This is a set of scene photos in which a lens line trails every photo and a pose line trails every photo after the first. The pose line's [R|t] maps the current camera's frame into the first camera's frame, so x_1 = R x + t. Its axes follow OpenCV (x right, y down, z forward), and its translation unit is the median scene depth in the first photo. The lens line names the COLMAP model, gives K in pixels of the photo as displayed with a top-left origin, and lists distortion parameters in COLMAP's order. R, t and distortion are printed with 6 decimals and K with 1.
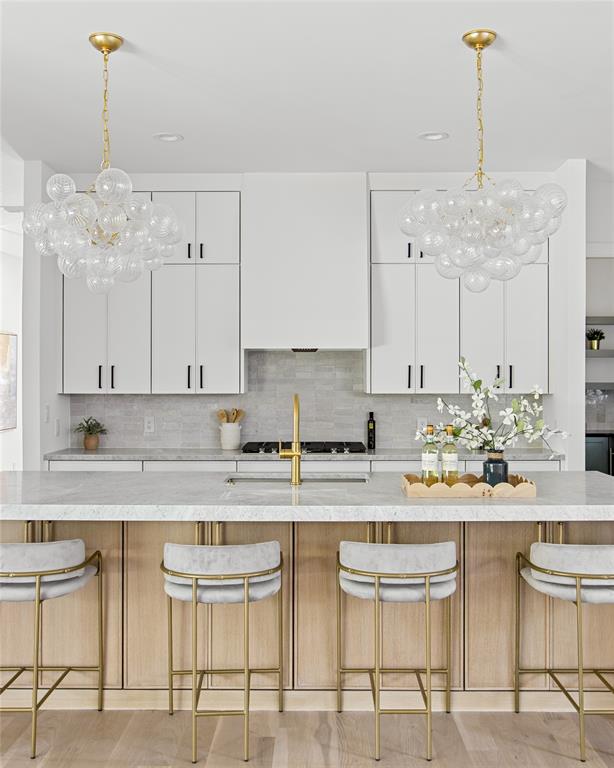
lens RADIAL K [[872.4, 0, 350.7], [0, 872.4, 382.3], [0, 0, 1]] dist [-0.008941, 0.000000]
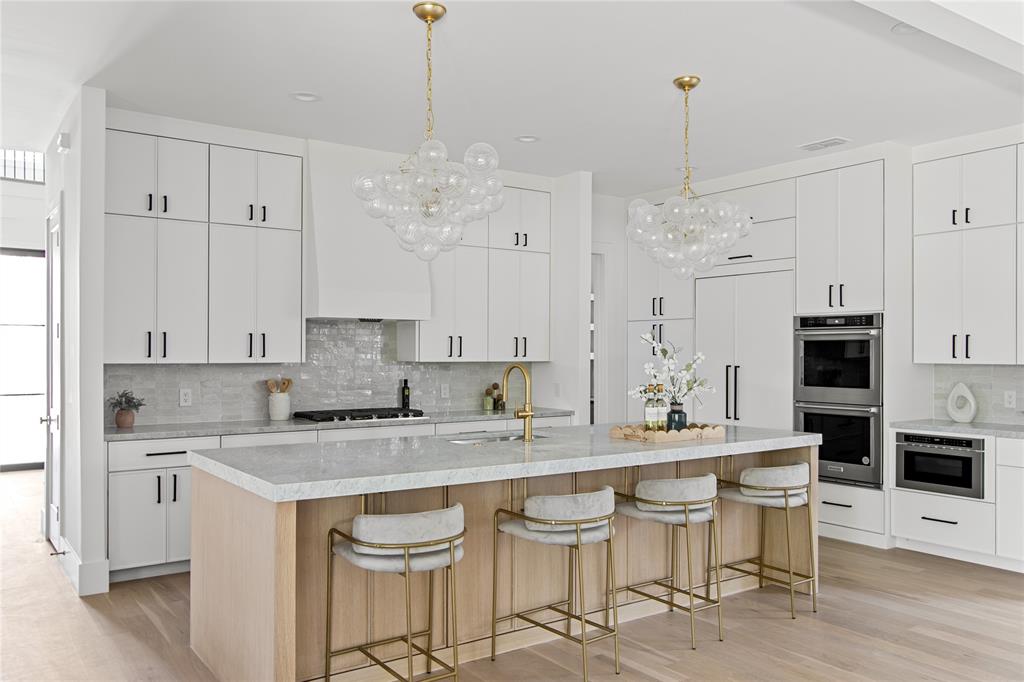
lens RADIAL K [[804.7, 0, 561.4], [0, 804.7, 361.1], [0, 0, 1]] dist [-0.018727, 0.001969]
pose [[0.804947, -0.005103, 0.593325, -0.435859], [-0.000282, 0.999960, 0.008983, 0.003278], [-0.593347, -0.007398, 0.804913, 0.096808]]
